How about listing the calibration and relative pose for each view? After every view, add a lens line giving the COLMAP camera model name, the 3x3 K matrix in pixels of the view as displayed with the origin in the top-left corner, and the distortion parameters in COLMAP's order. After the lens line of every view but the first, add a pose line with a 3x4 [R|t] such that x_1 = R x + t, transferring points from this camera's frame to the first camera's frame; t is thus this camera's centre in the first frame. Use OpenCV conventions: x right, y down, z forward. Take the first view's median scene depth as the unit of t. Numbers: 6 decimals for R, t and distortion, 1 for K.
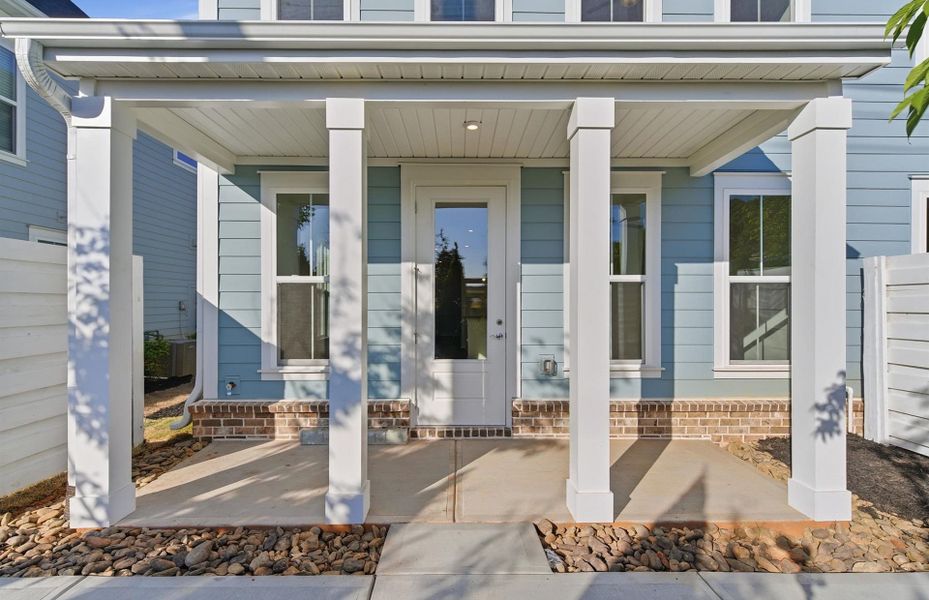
lens RADIAL K [[477.9, 0, 464.5], [0, 477.9, 300.0], [0, 0, 1]] dist [0.034428, 0.000542]
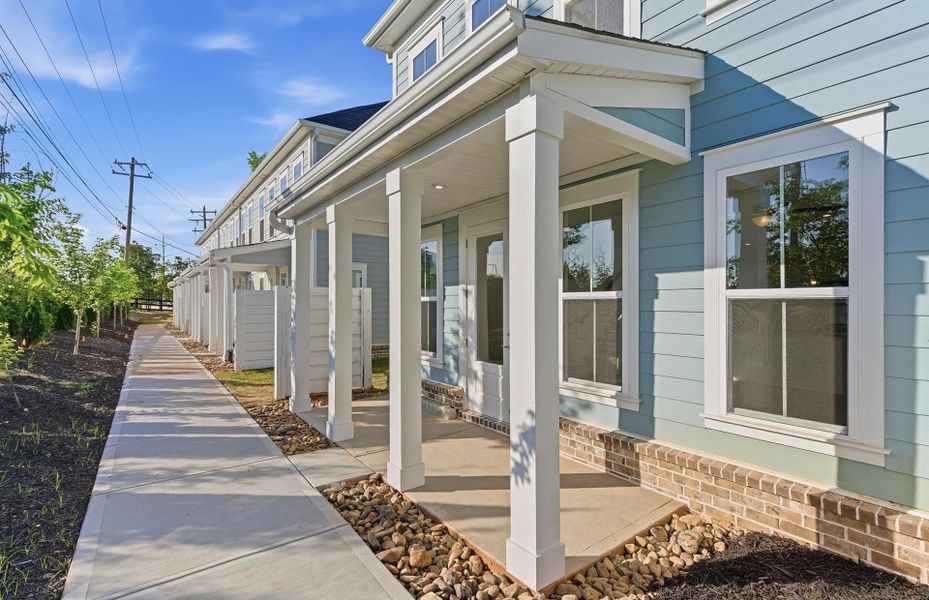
lens RADIAL K [[439.6, 0, 460.2], [0, 439.6, 296.8], [0, 0, 1]] dist [0.031023, 0.000019]
pose [[0.558859, -0.011978, -0.829176, 0.899314], [-0.002149, 0.999871, -0.015892, -0.026941], [0.829260, 0.010664, 0.558761, 0.307807]]
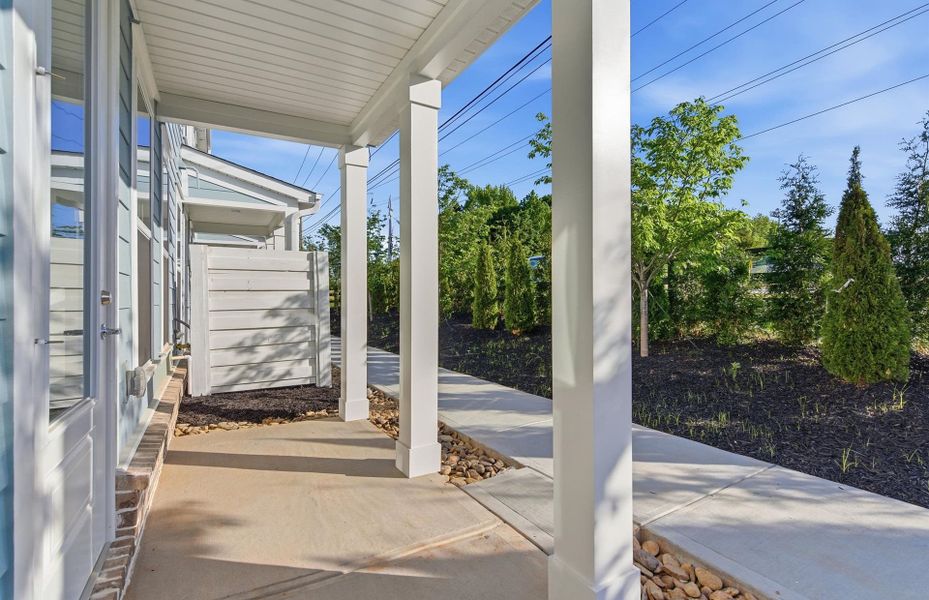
lens RADIAL K [[439.6, 0, 460.2], [0, 439.6, 296.8], [0, 0, 1]] dist [0.031023, 0.000019]
pose [[-0.488970, 0.006053, 0.872280, -0.423270], [0.012089, 0.999927, -0.000162, 0.049598], [-0.872217, 0.010466, -0.489007, 0.943318]]
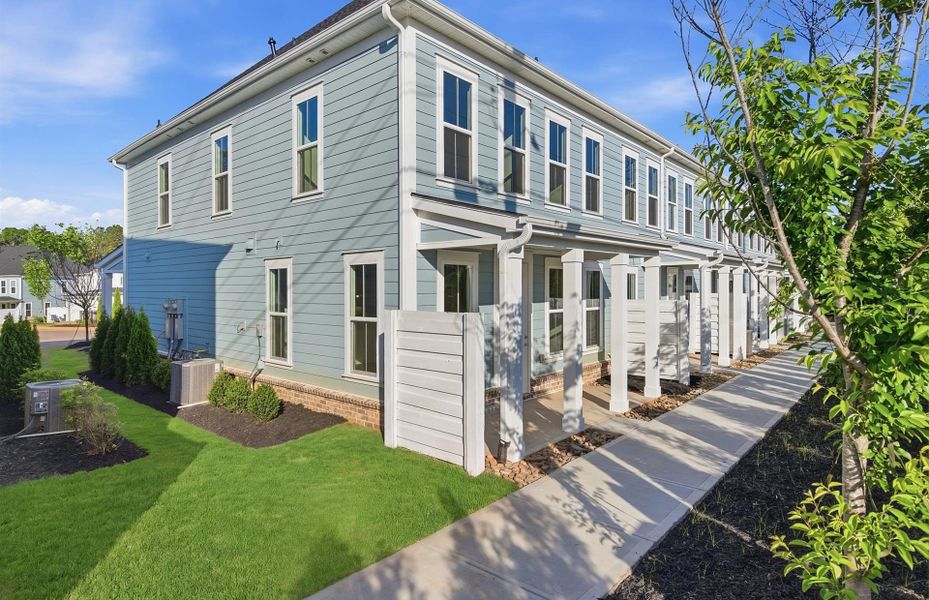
lens RADIAL K [[477.9, 0, 464.5], [0, 477.9, 300.0], [0, 0, 1]] dist [0.034428, 0.000542]
pose [[0.669312, -0.014539, 0.742839, -1.473256], [0.006349, 0.999884, 0.013849, -0.120937], [-0.742954, -0.004553, 0.669326, -0.088335]]
